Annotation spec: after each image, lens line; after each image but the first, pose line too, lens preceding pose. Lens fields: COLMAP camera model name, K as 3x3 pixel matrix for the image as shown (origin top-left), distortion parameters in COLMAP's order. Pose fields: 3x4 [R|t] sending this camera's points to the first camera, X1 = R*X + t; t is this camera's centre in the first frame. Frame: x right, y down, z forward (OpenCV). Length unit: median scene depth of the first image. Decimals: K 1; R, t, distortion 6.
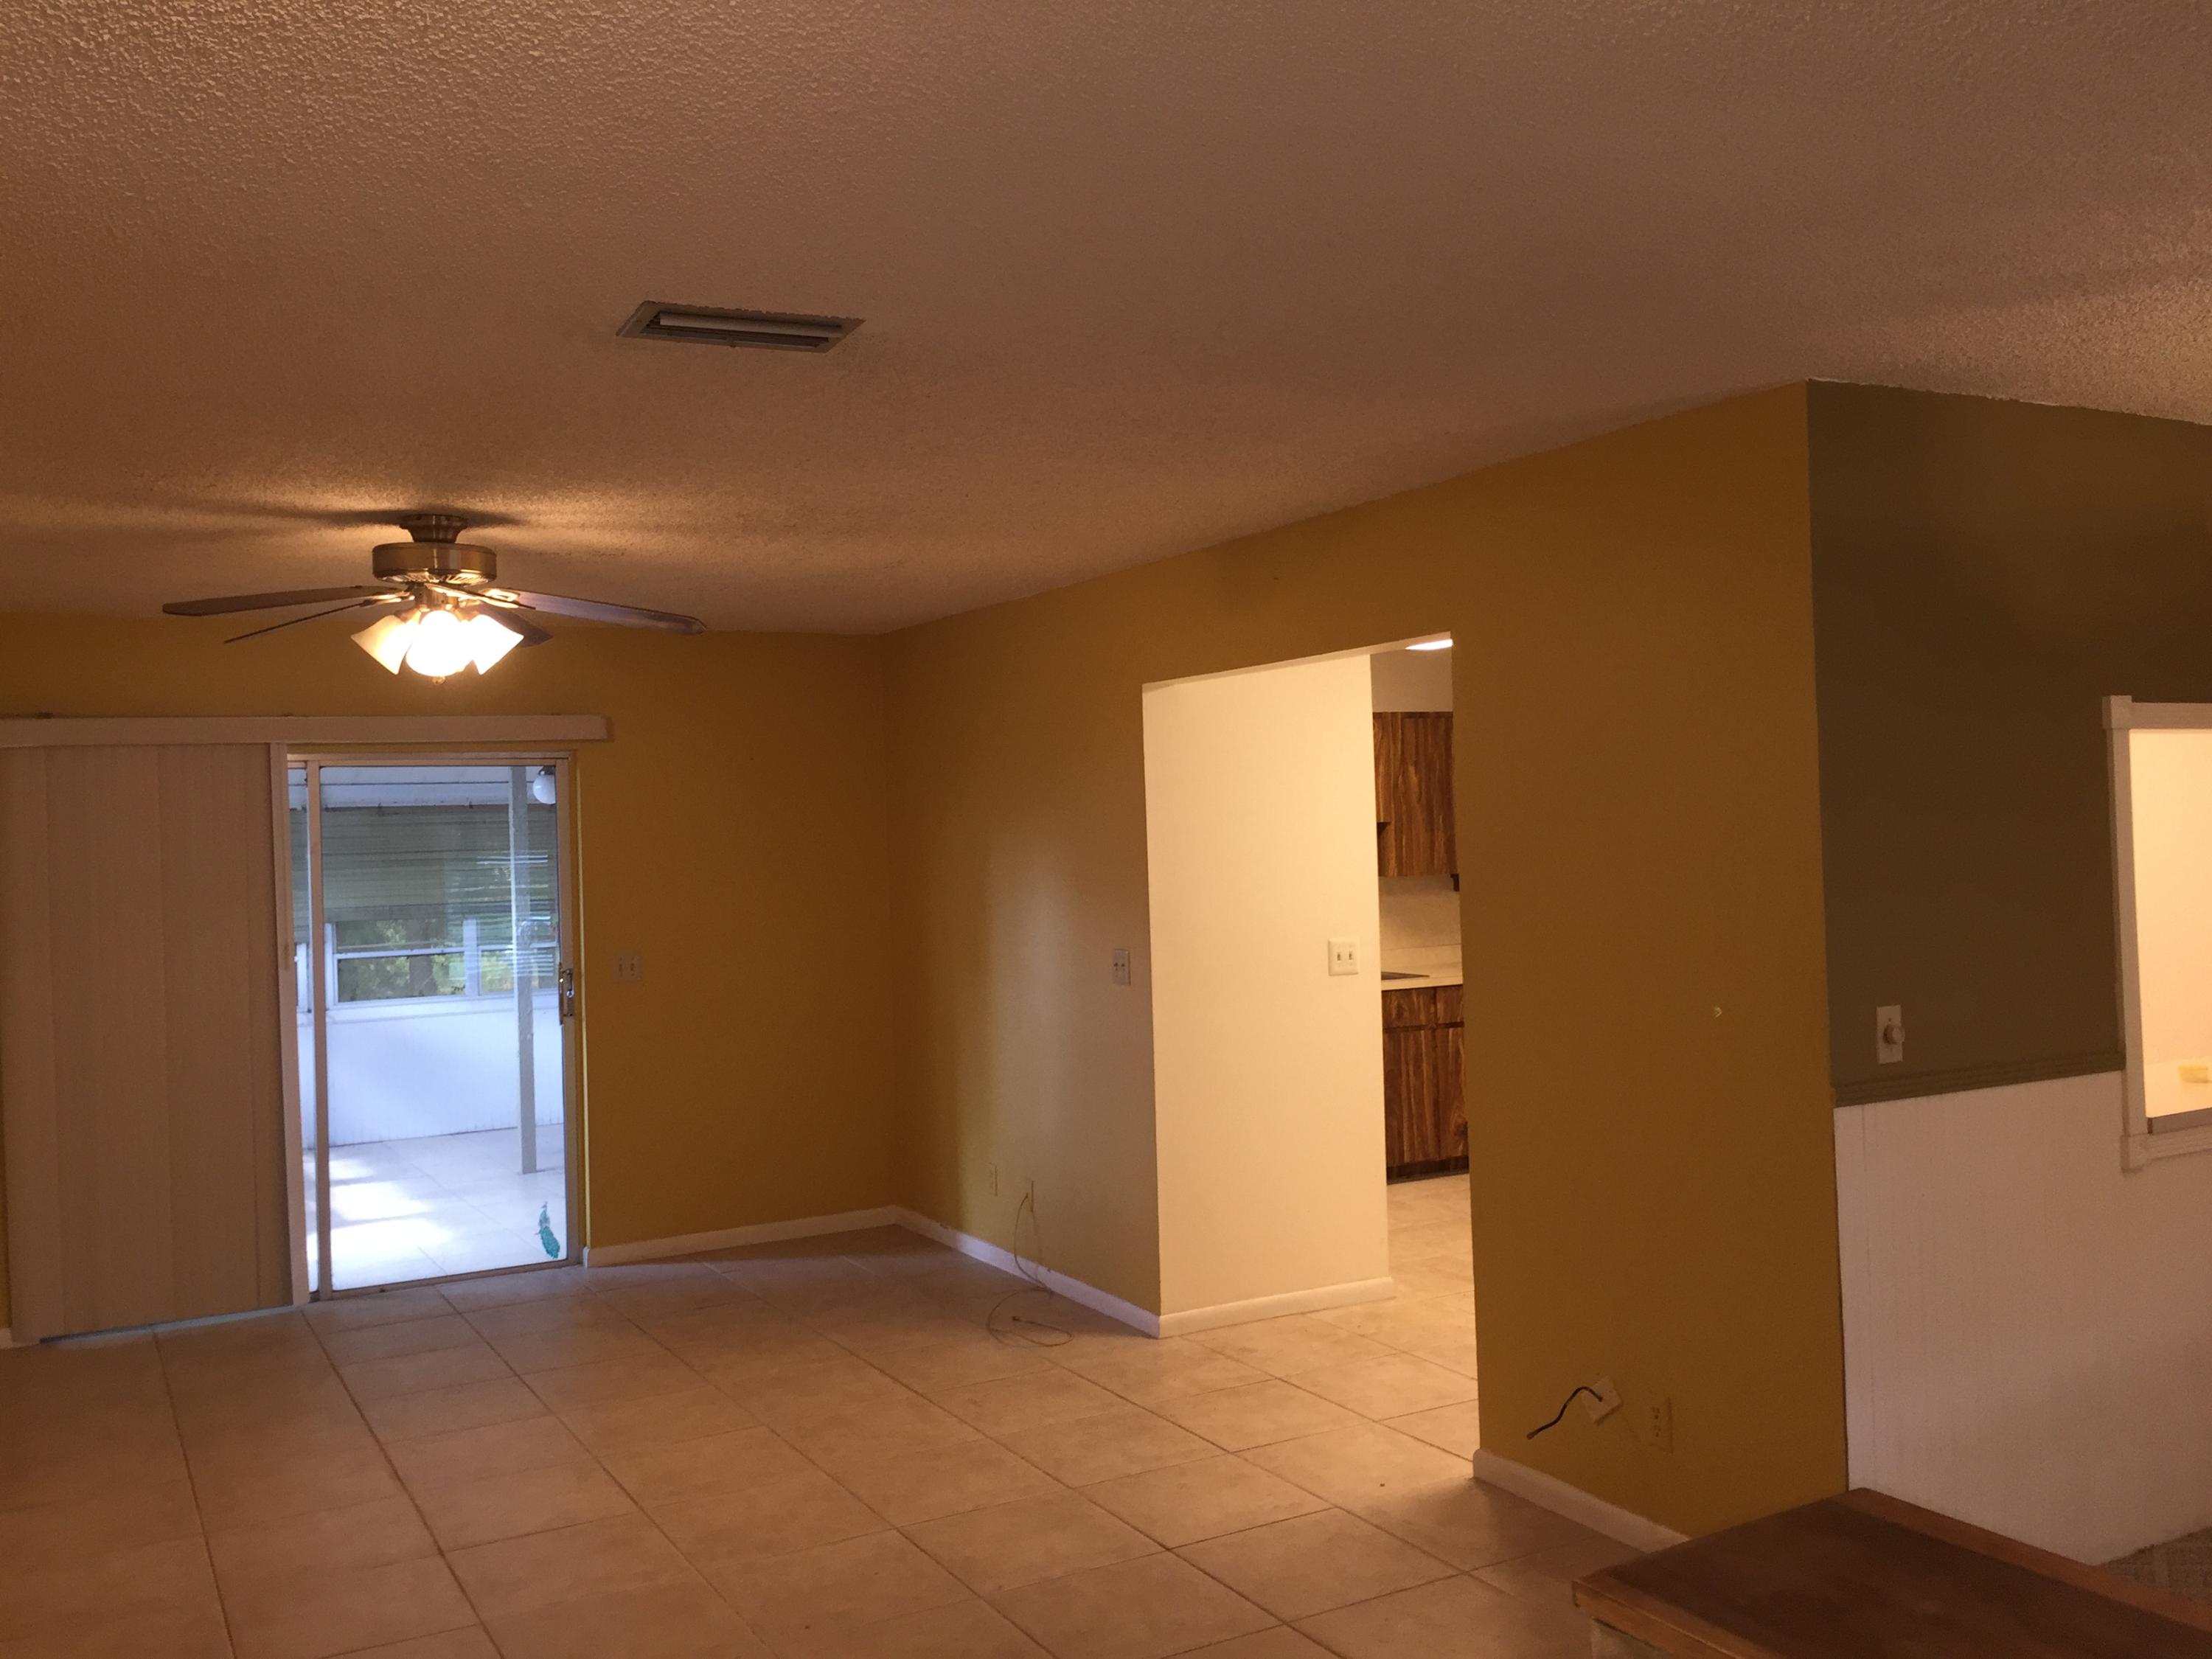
lens RADIAL K [[1915.0, 0, 1096.4], [0, 1915.0, 774.0], [0, 0, 1]] dist [0.057309, -0.122080]
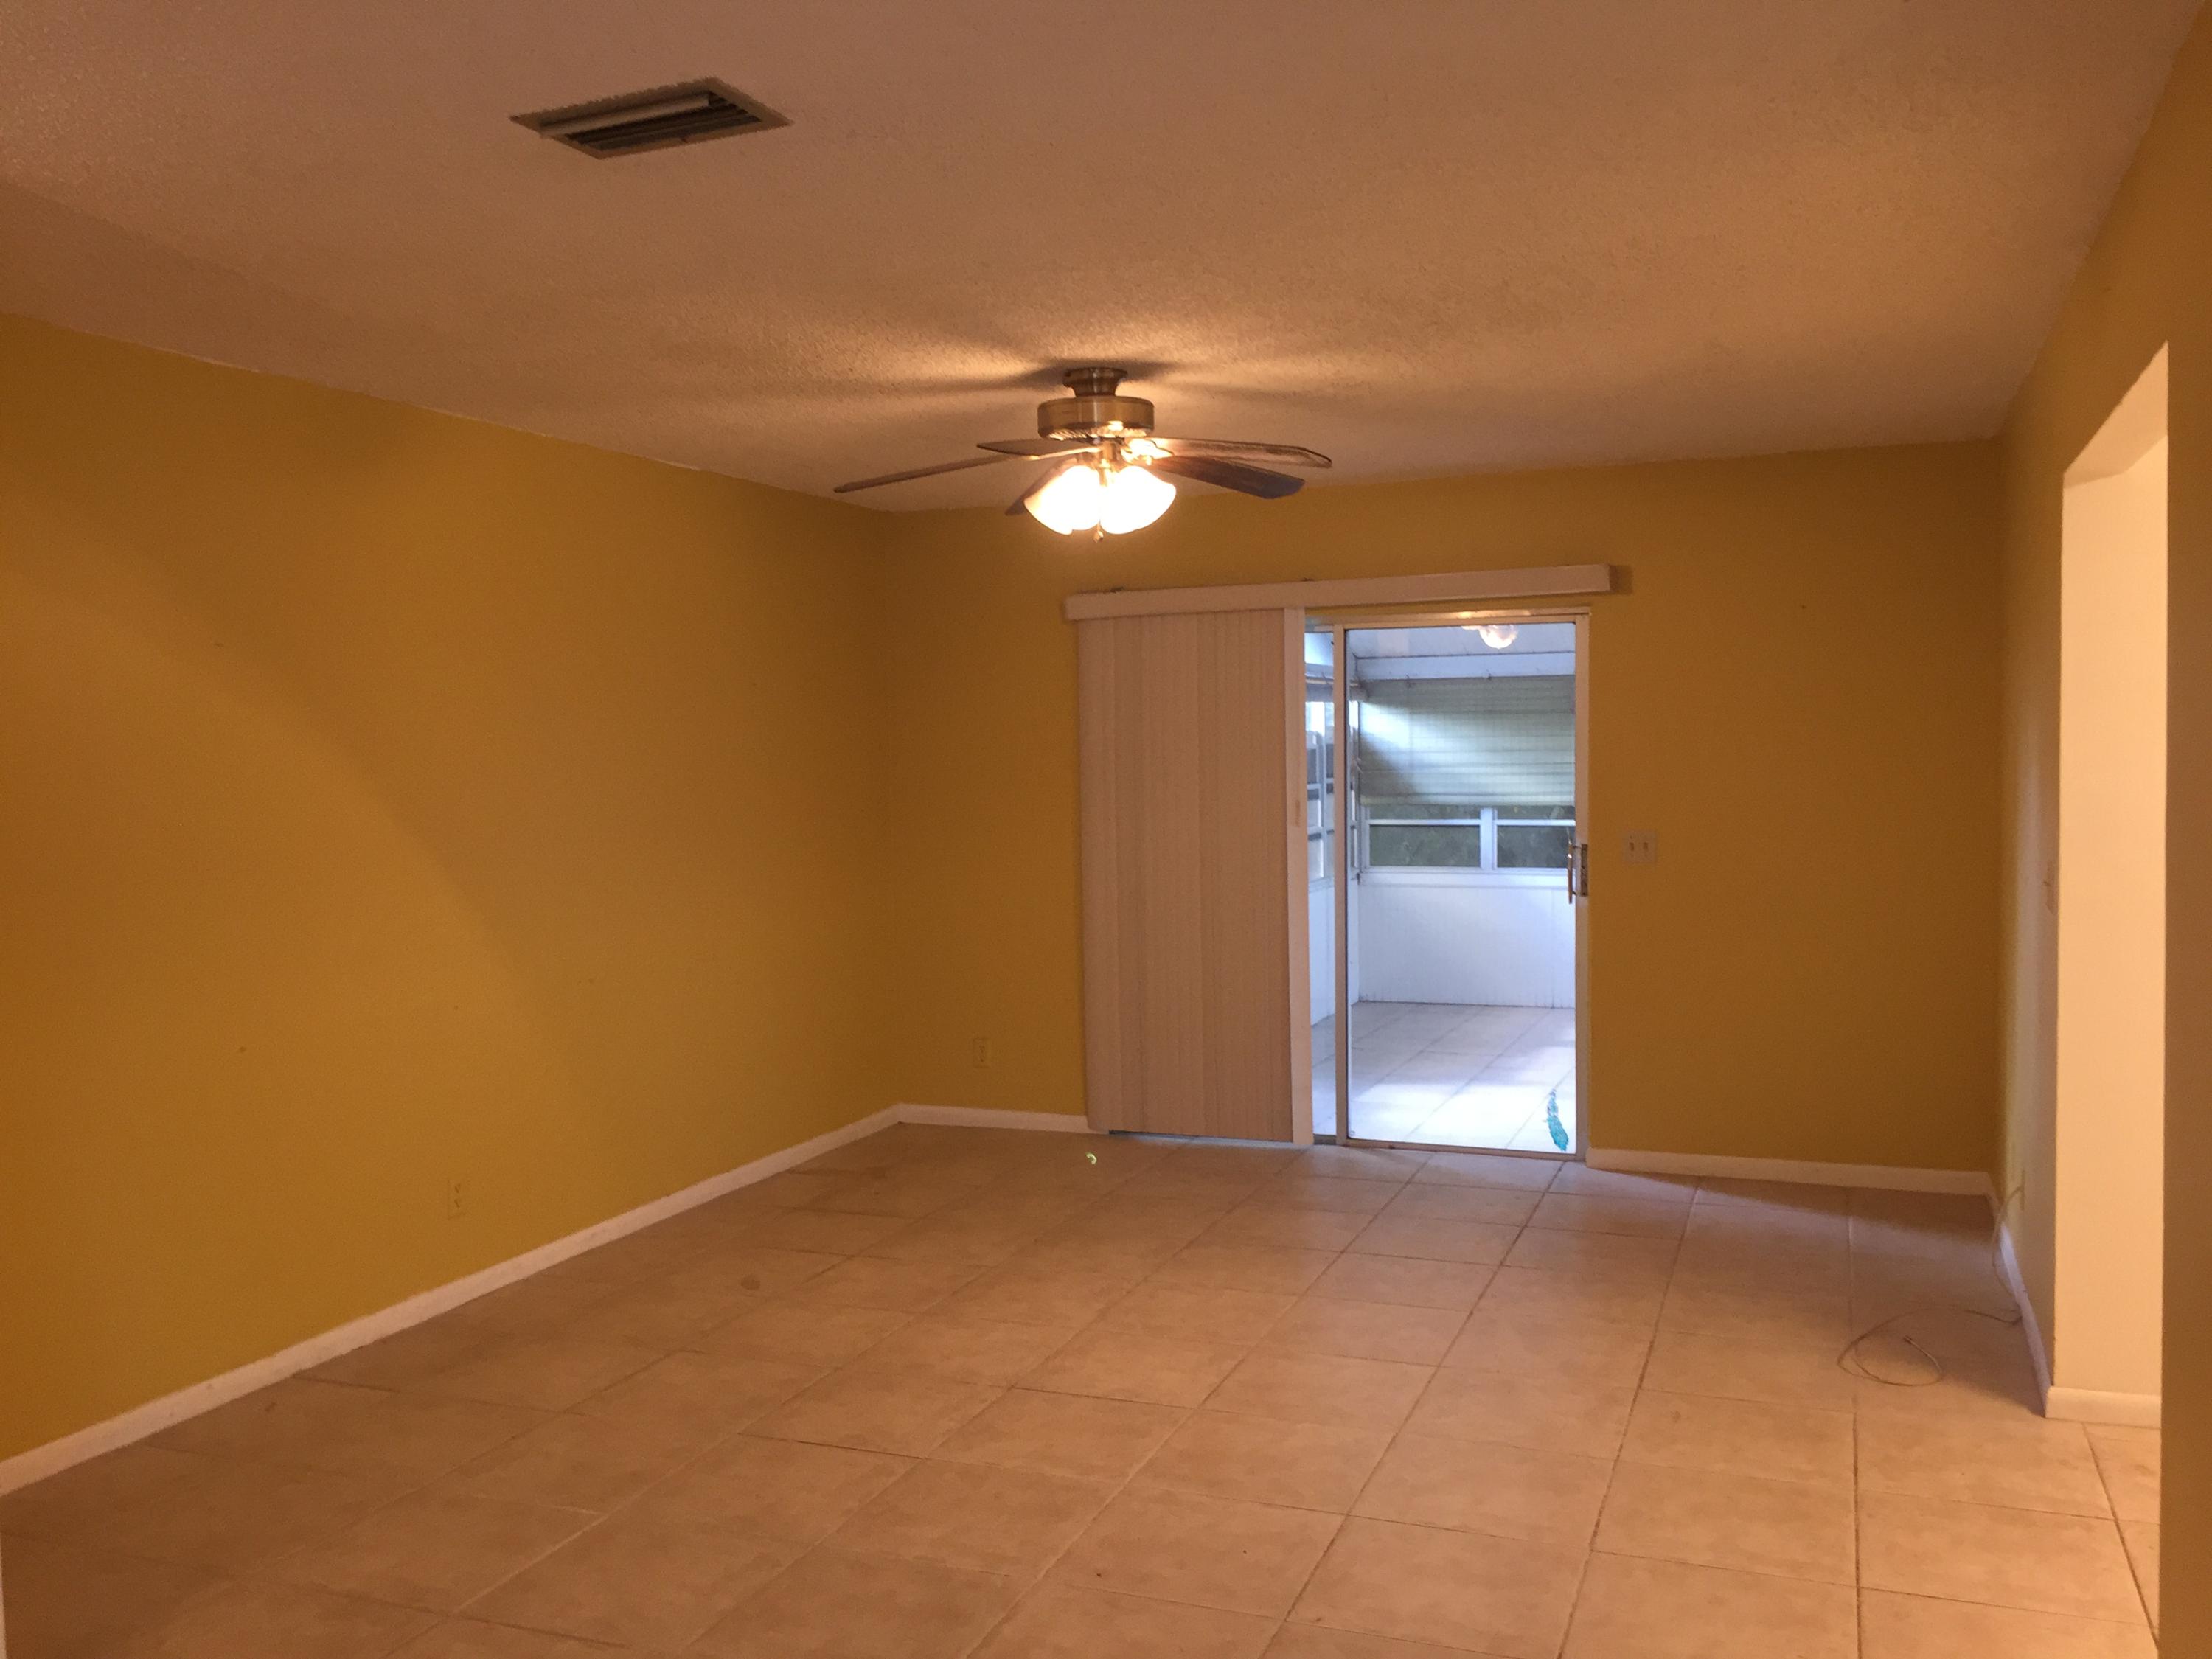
lens RADIAL K [[1893.3, 0, 1068.3], [0, 1893.3, 832.7], [0, 0, 1]] dist [0.083510, -0.130107]
pose [[0.633390, 0.060797, -0.771441, 0.392673], [0.017529, 0.995526, 0.092850, 0.010238], [0.773634, -0.072333, 0.629490, 0.346480]]
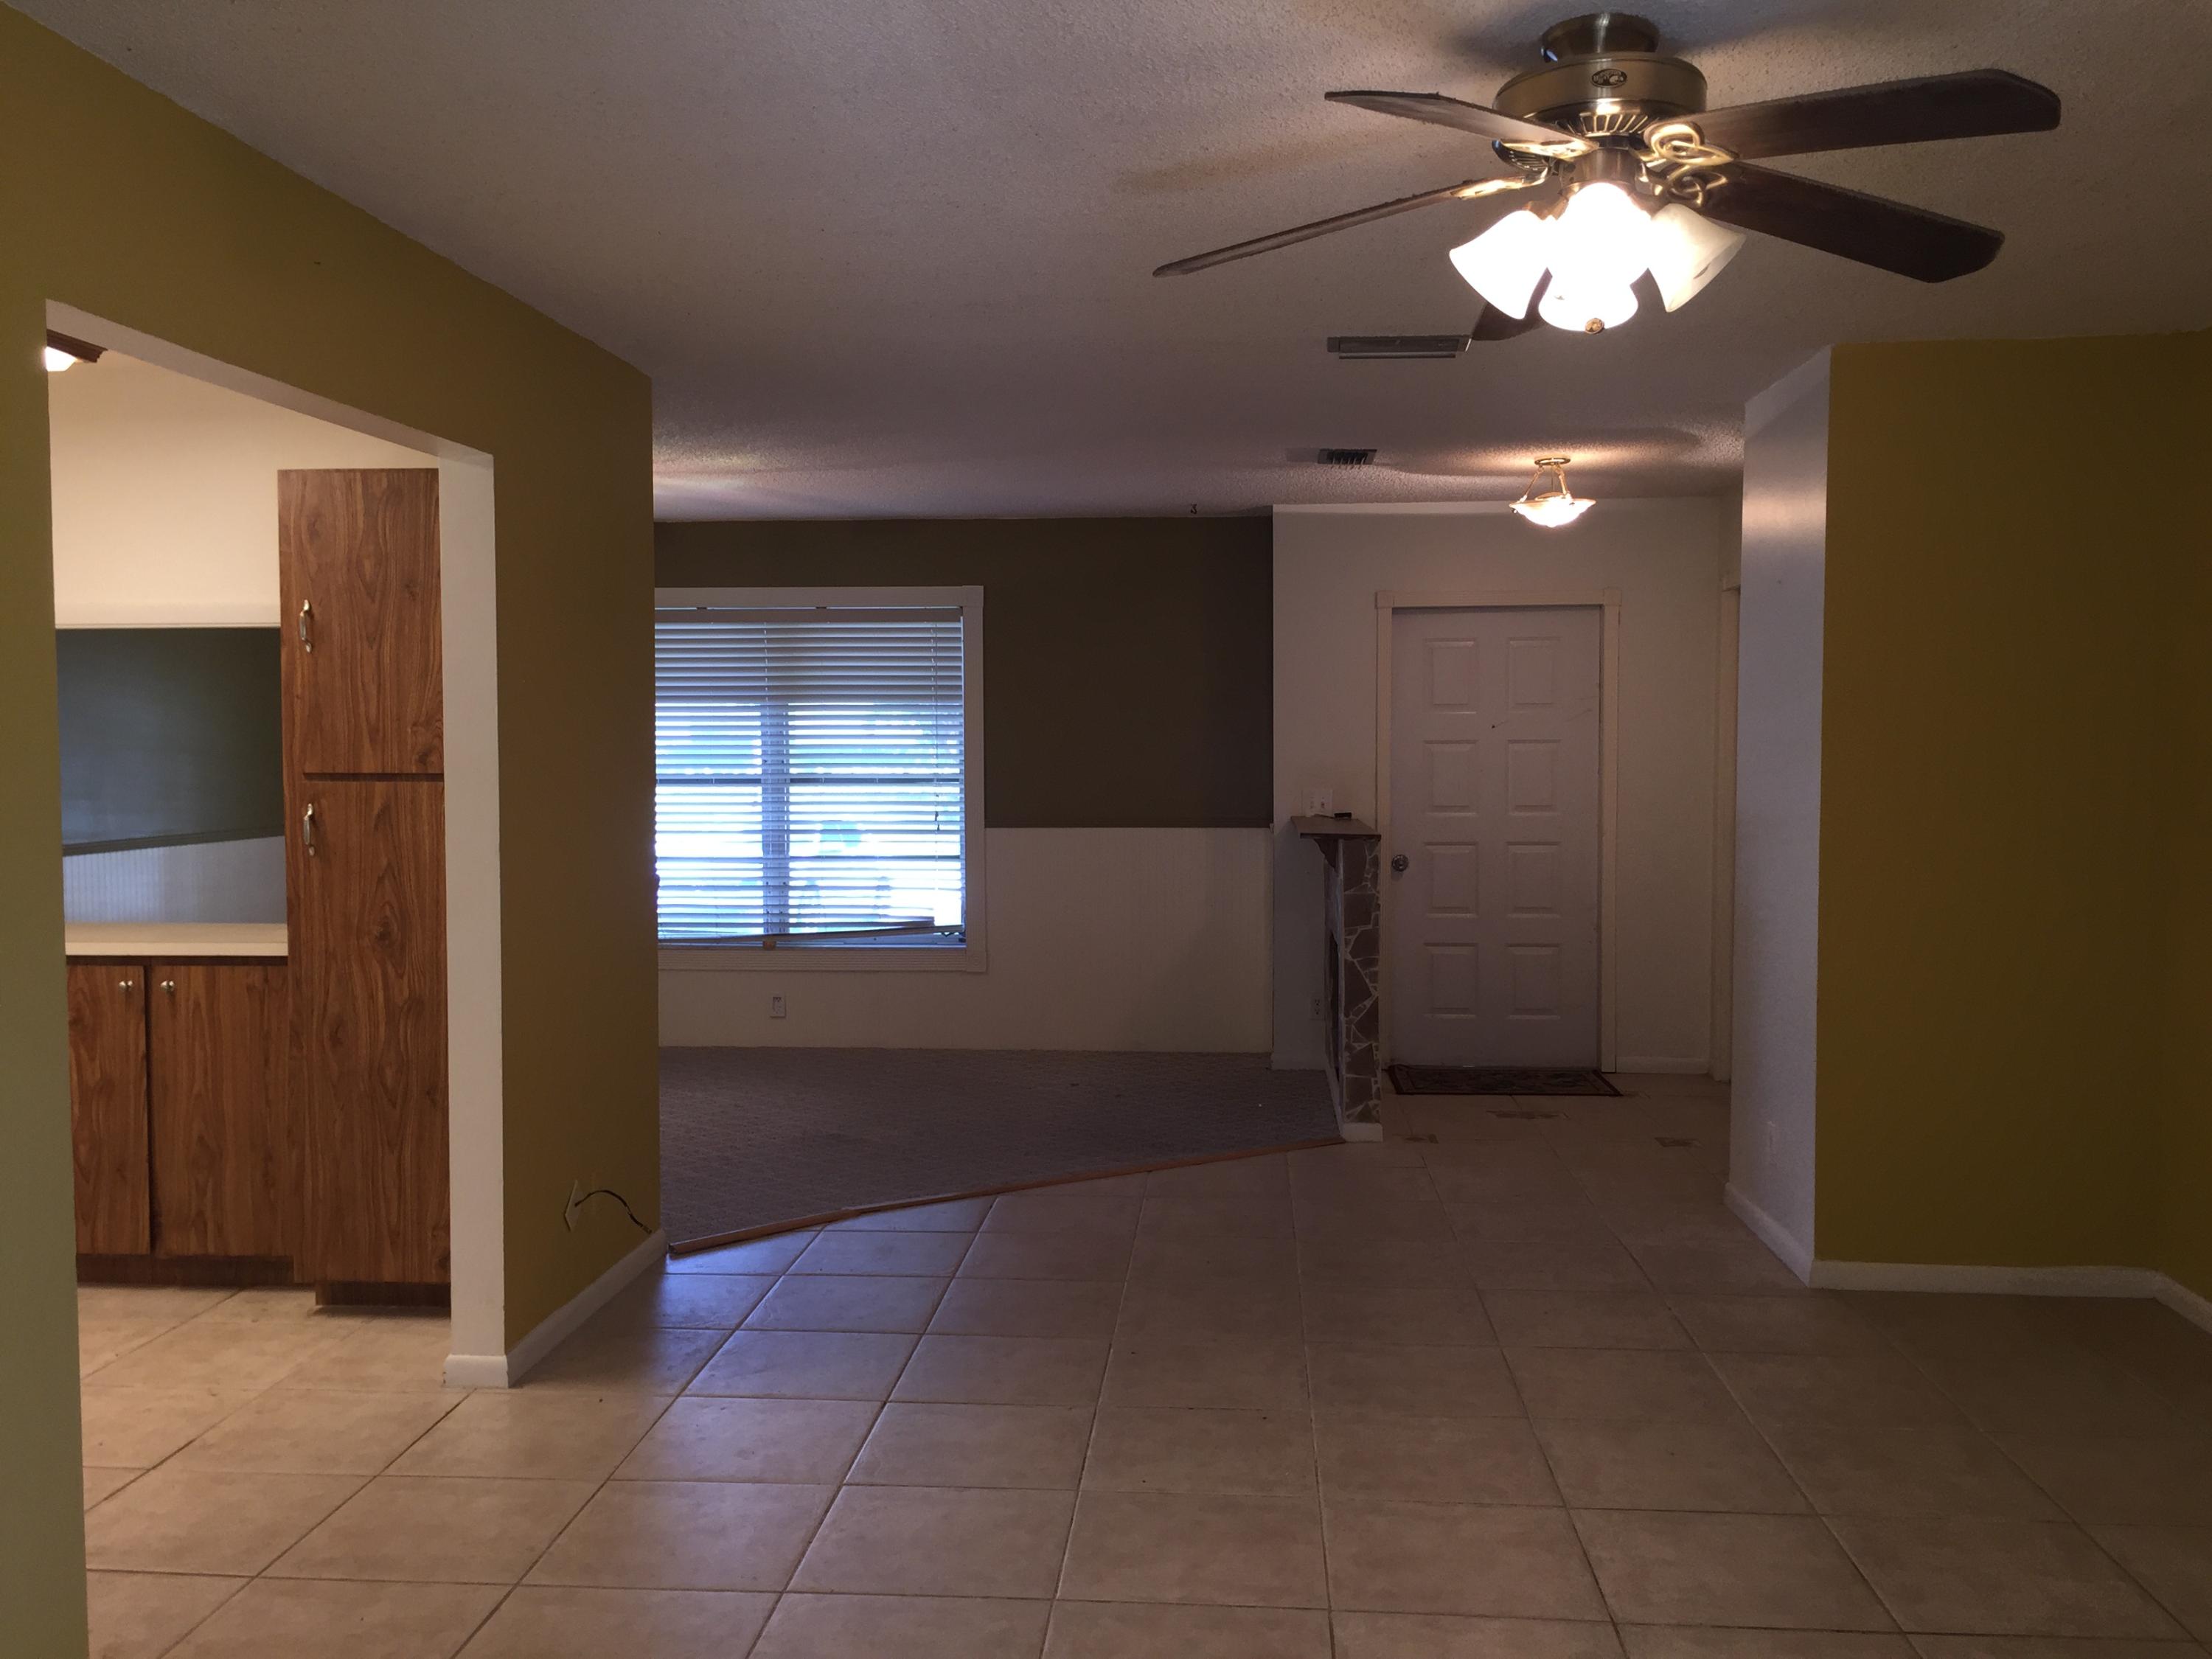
lens RADIAL K [[1876.3, 0, 1113.2], [0, 1876.3, 827.3], [0, 0, 1]] dist [0.079168, -0.127377]
pose [[-0.842342, 0.006432, 0.538904, -0.490174], [0.016132, 0.999782, 0.013282, 0.082365], [-0.538701, 0.019882, -0.842262, 1.464858]]
